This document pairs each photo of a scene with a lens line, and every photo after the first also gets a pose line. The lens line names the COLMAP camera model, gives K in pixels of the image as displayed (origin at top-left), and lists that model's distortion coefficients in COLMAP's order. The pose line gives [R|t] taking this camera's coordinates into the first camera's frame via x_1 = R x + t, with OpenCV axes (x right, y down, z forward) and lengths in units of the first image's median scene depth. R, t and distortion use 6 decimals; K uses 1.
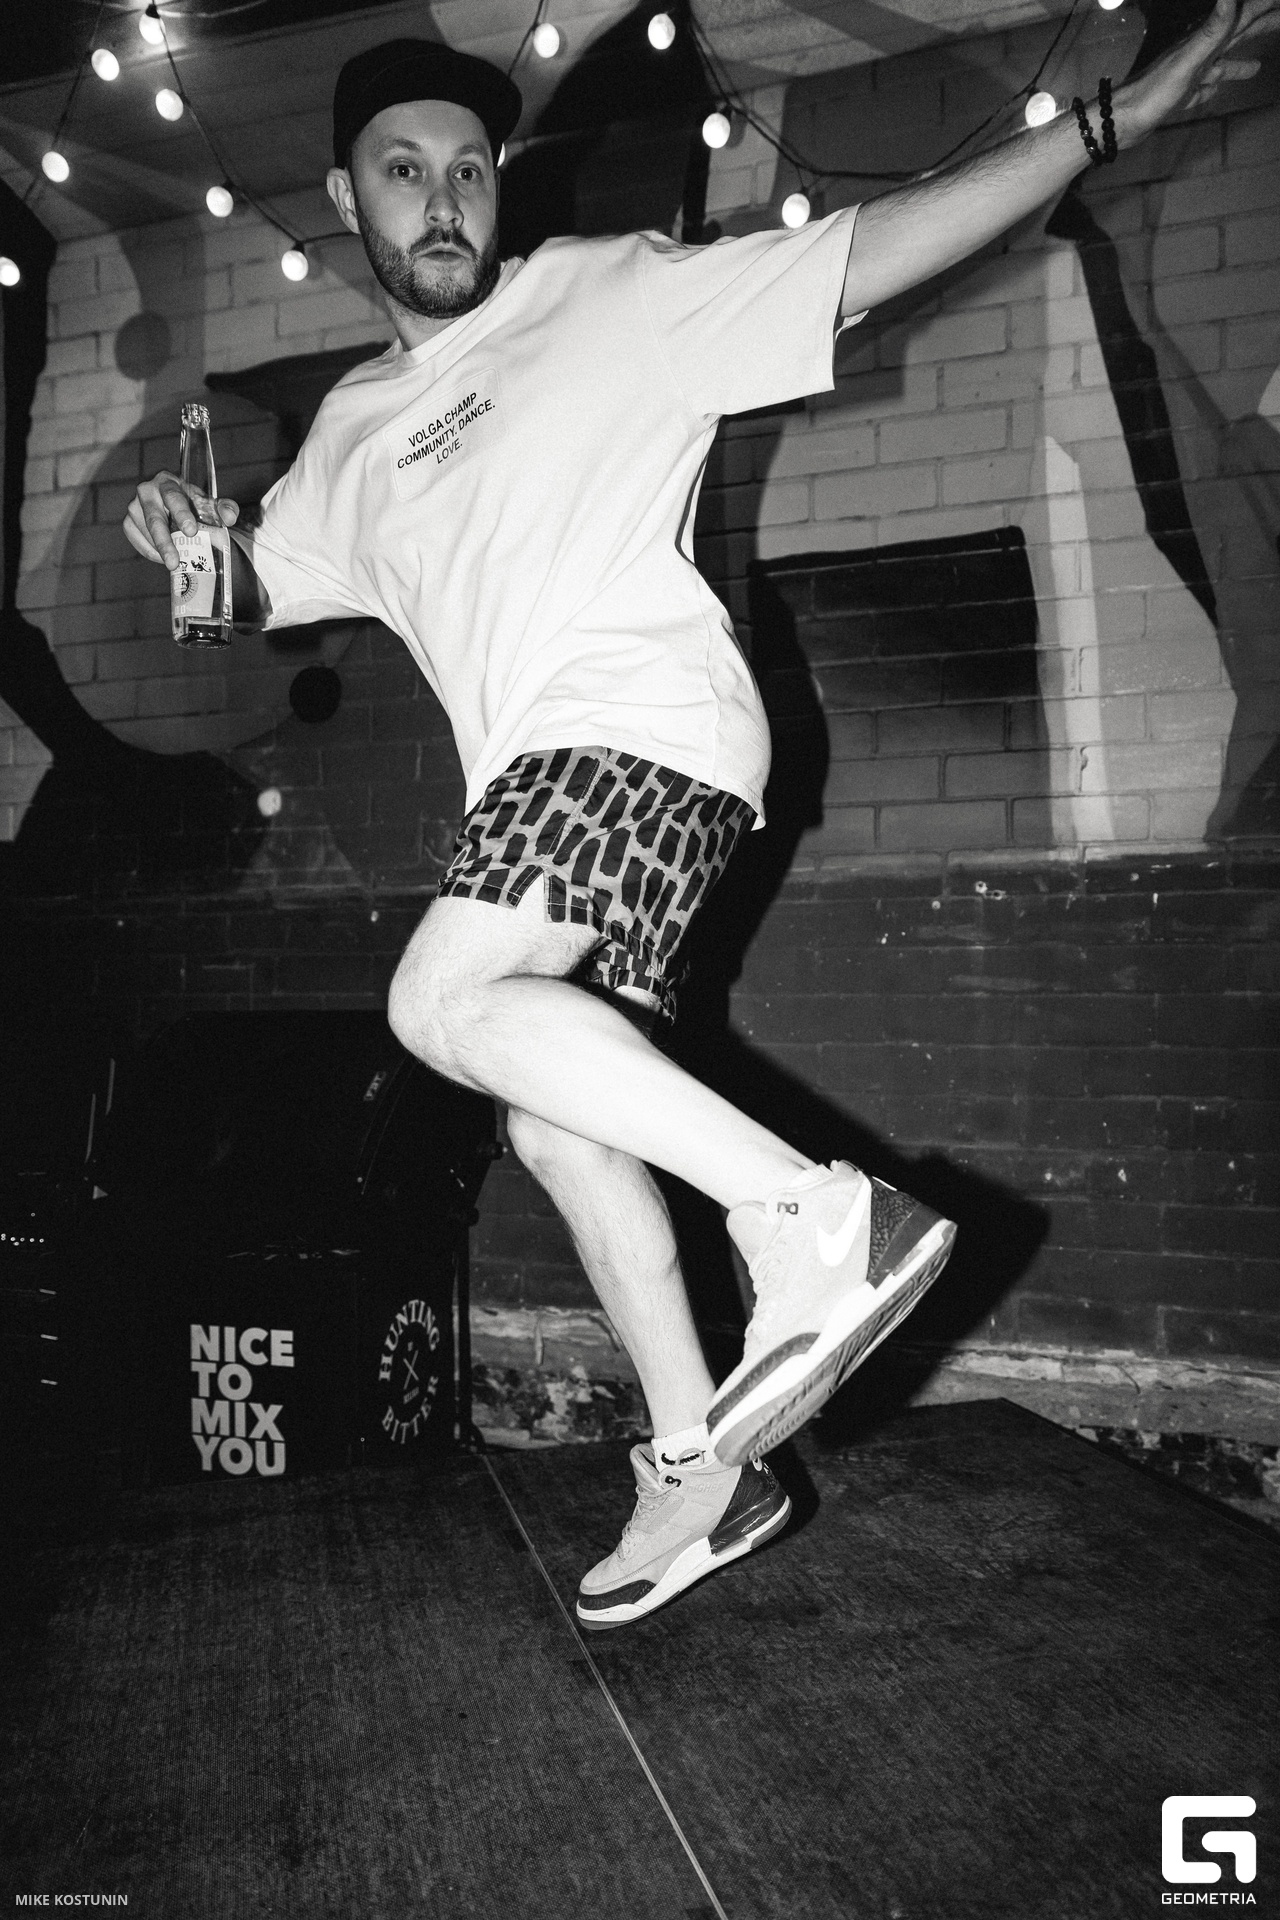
lens RADIAL K [[1333.3, 0, 644.1], [0, 1333.3, 972.5], [0, 0, 1]] dist [-0.014043, 0.015905]
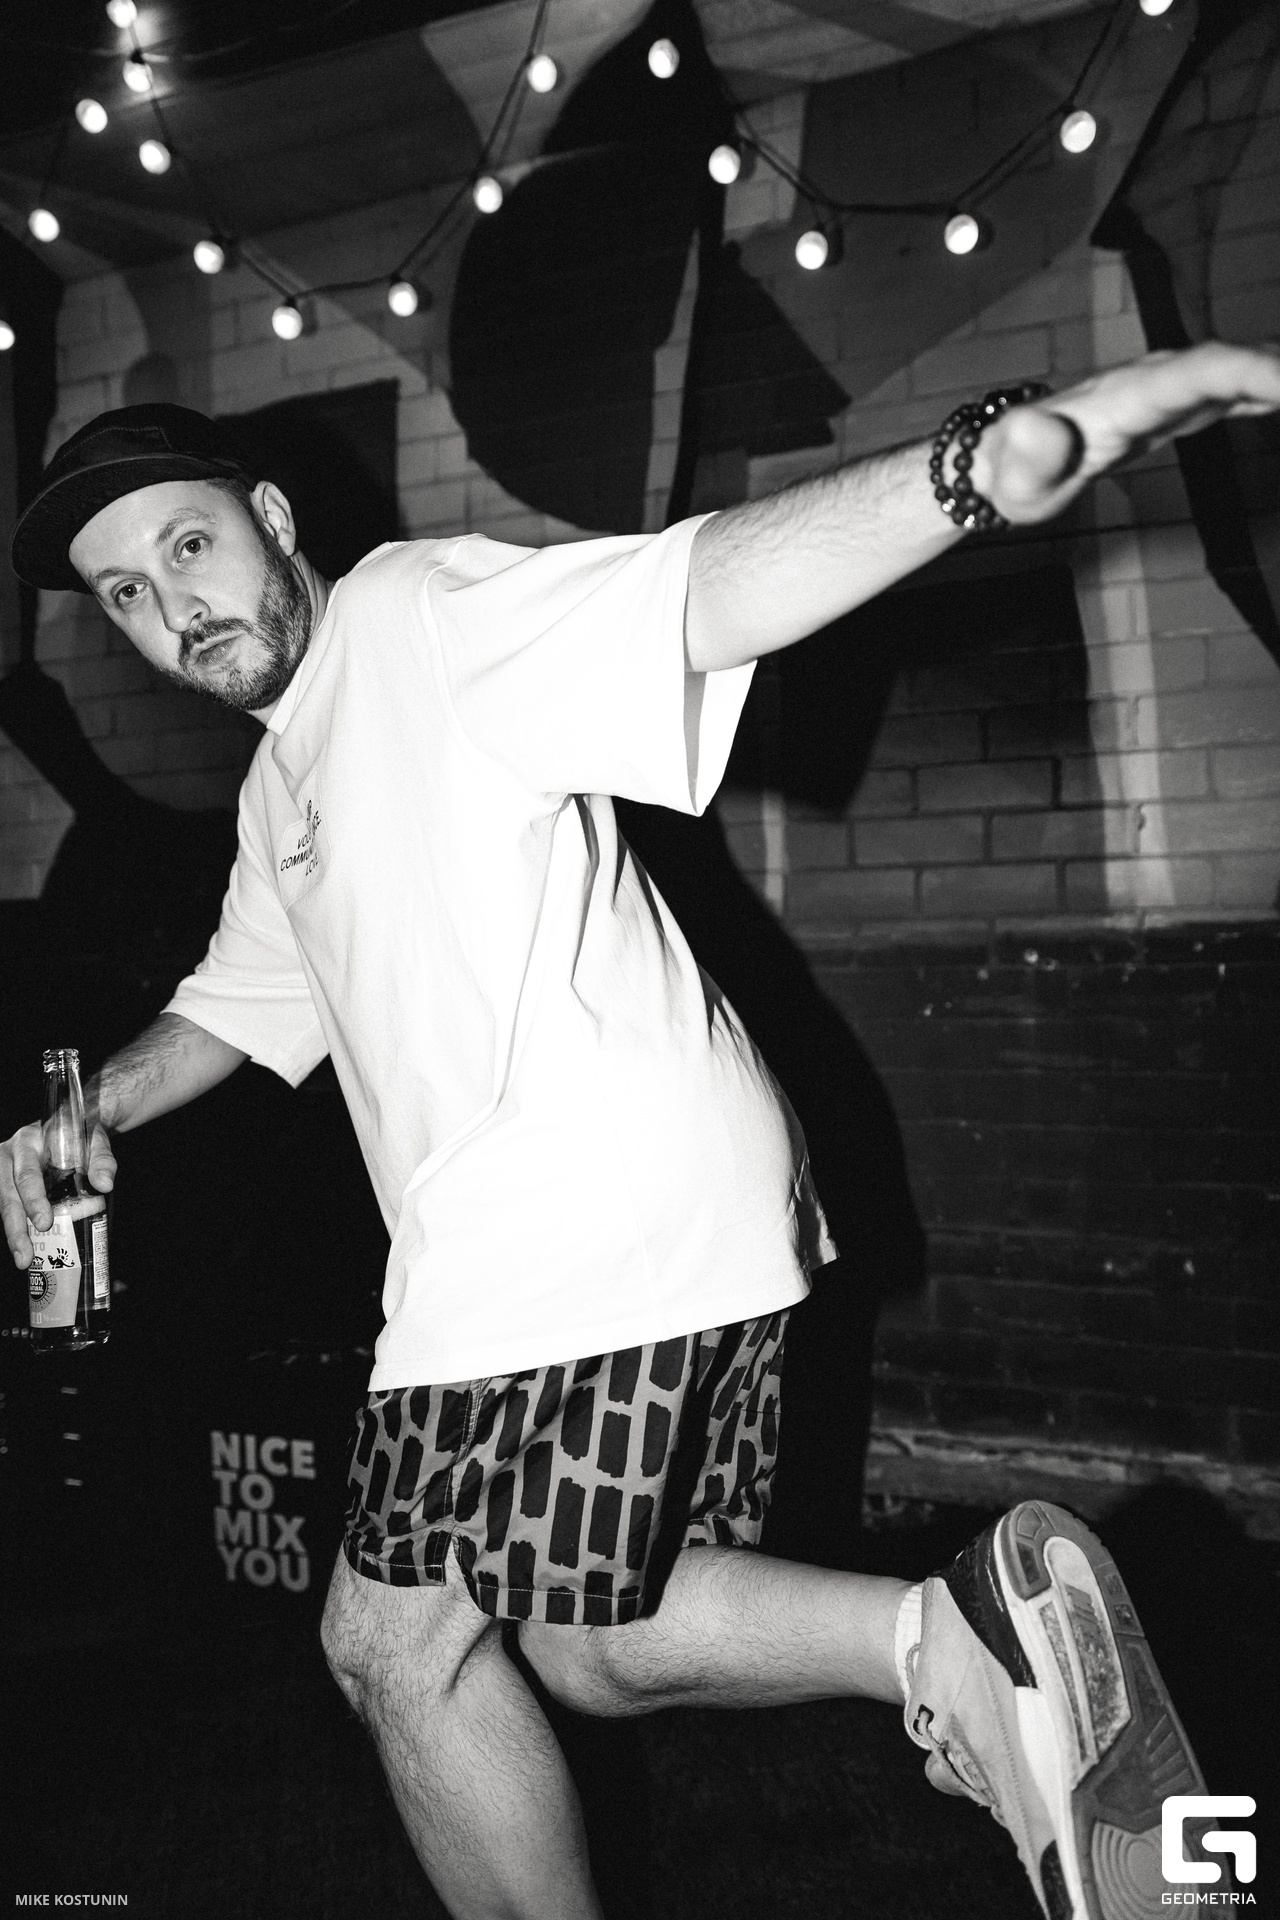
lens RADIAL K [[1333.3, 0, 635.1], [0, 1333.3, 951.2], [0, 0, 1]] dist [-0.014043, 0.015905]
pose [[0.998128, -0.021295, -0.057326, 0.030234], [0.022516, 0.999531, 0.020732, -0.095207], [0.056858, -0.021984, 0.998140, 0.054205]]
